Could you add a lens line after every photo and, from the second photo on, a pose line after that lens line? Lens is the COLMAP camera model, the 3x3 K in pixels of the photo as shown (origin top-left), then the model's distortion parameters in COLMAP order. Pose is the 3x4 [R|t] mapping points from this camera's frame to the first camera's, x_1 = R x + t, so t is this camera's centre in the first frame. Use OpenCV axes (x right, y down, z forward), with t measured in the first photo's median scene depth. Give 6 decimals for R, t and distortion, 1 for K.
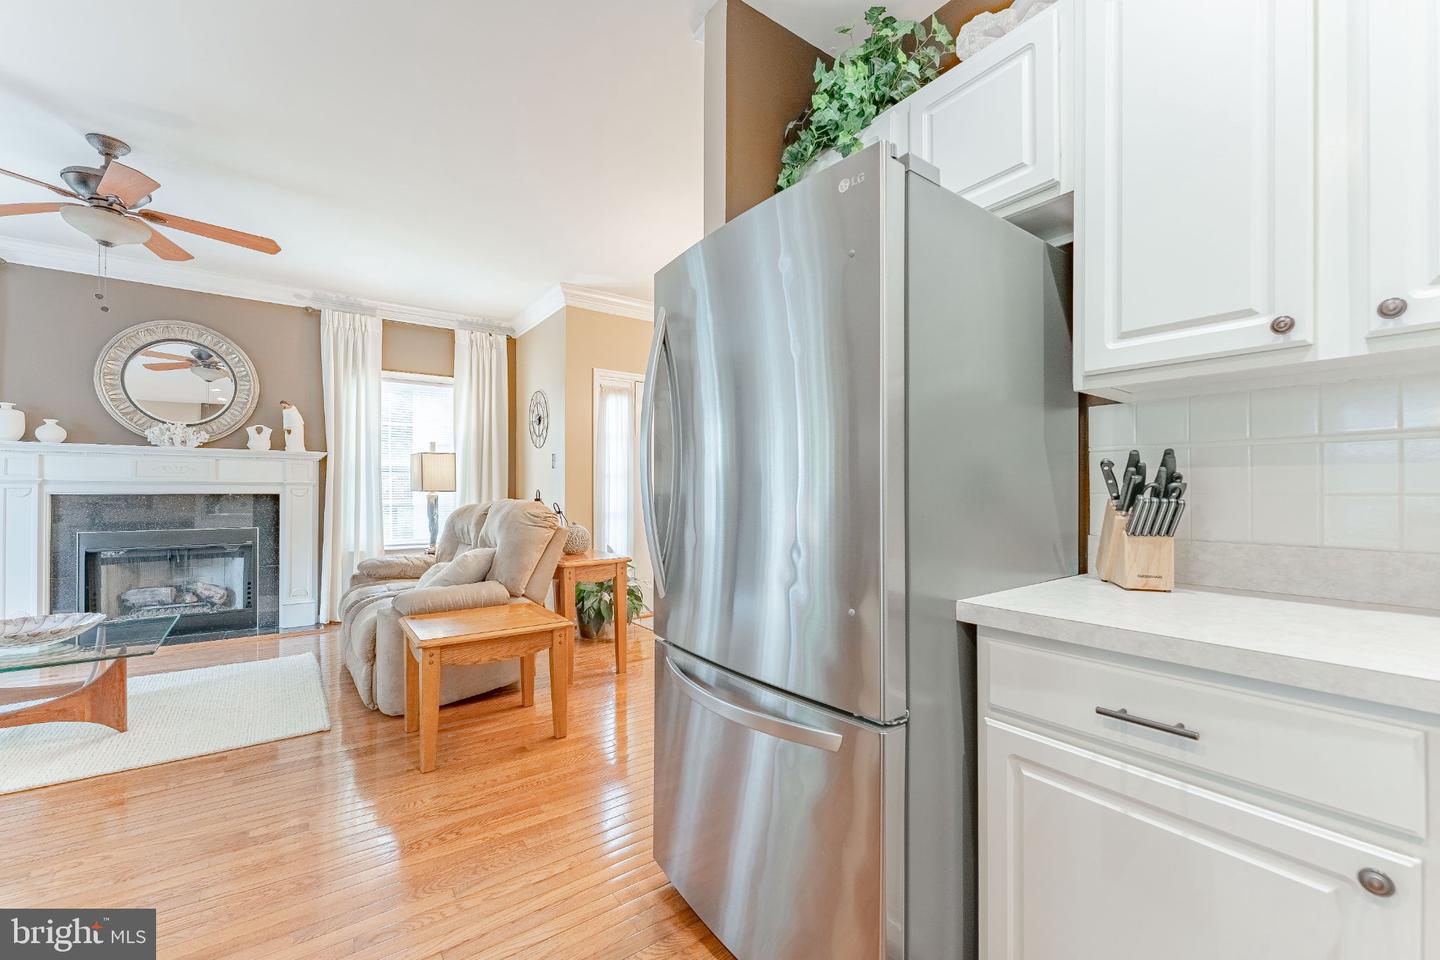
lens RADIAL K [[597.0, 0, 720.9], [0, 597.0, 486.8], [0, 0, 1]] dist [0.000333, -0.000055]
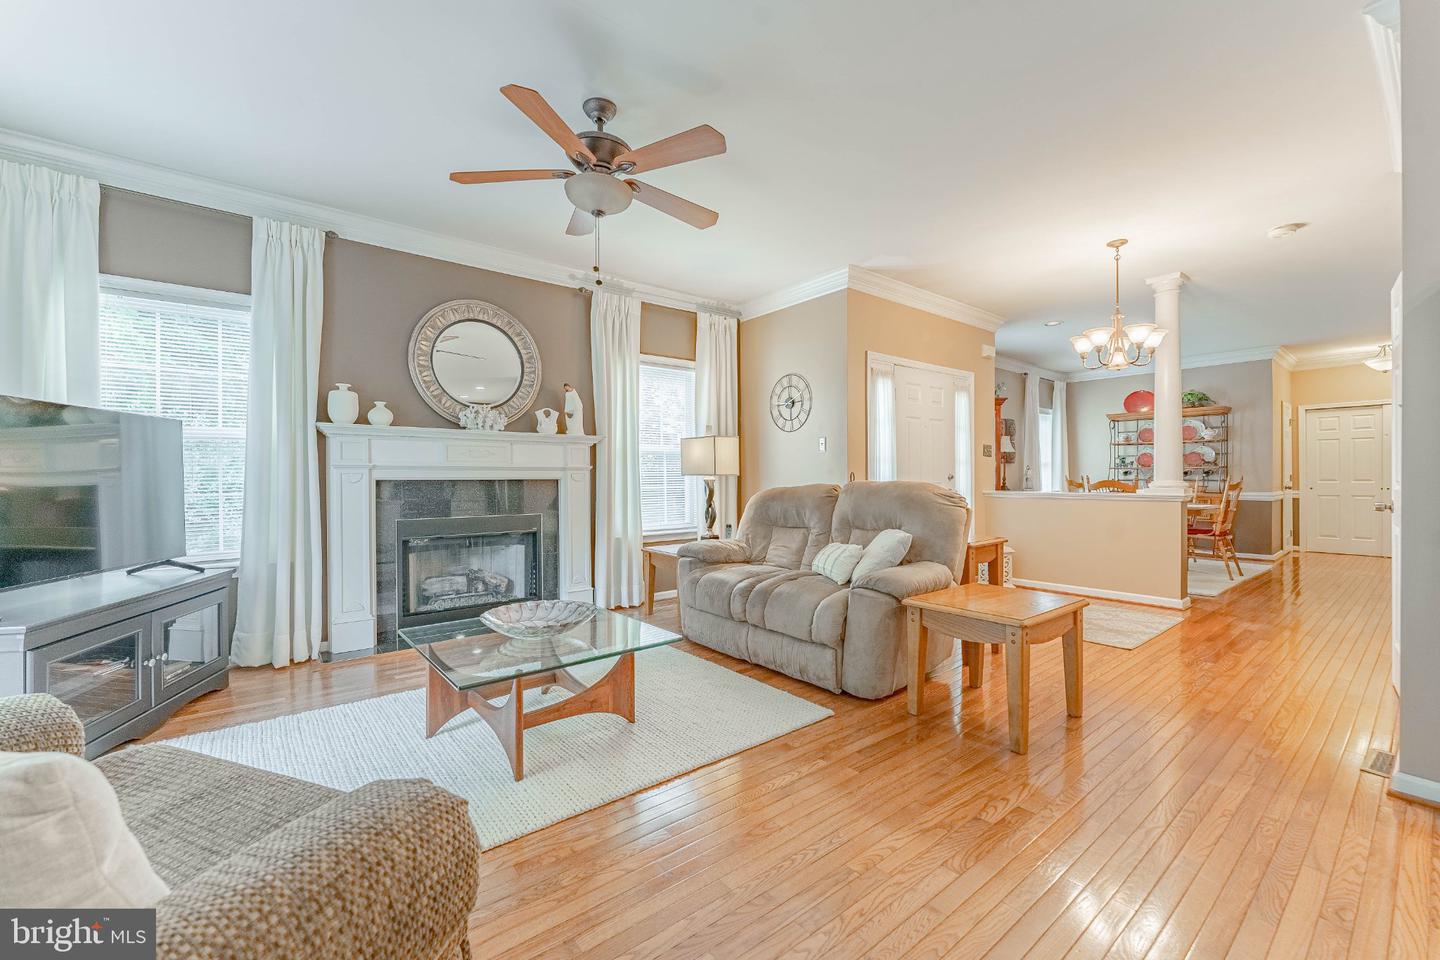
lens RADIAL K [[585.6, 0, 720.0], [0, 585.6, 480.0], [0, 0, 1]] dist [0.003079, -0.000068]
pose [[0.998994, -0.007432, 0.044235, -0.521509], [0.007110, 0.999947, 0.007435, 0.008092], [-0.044287, -0.007113, 0.998994, 0.030399]]
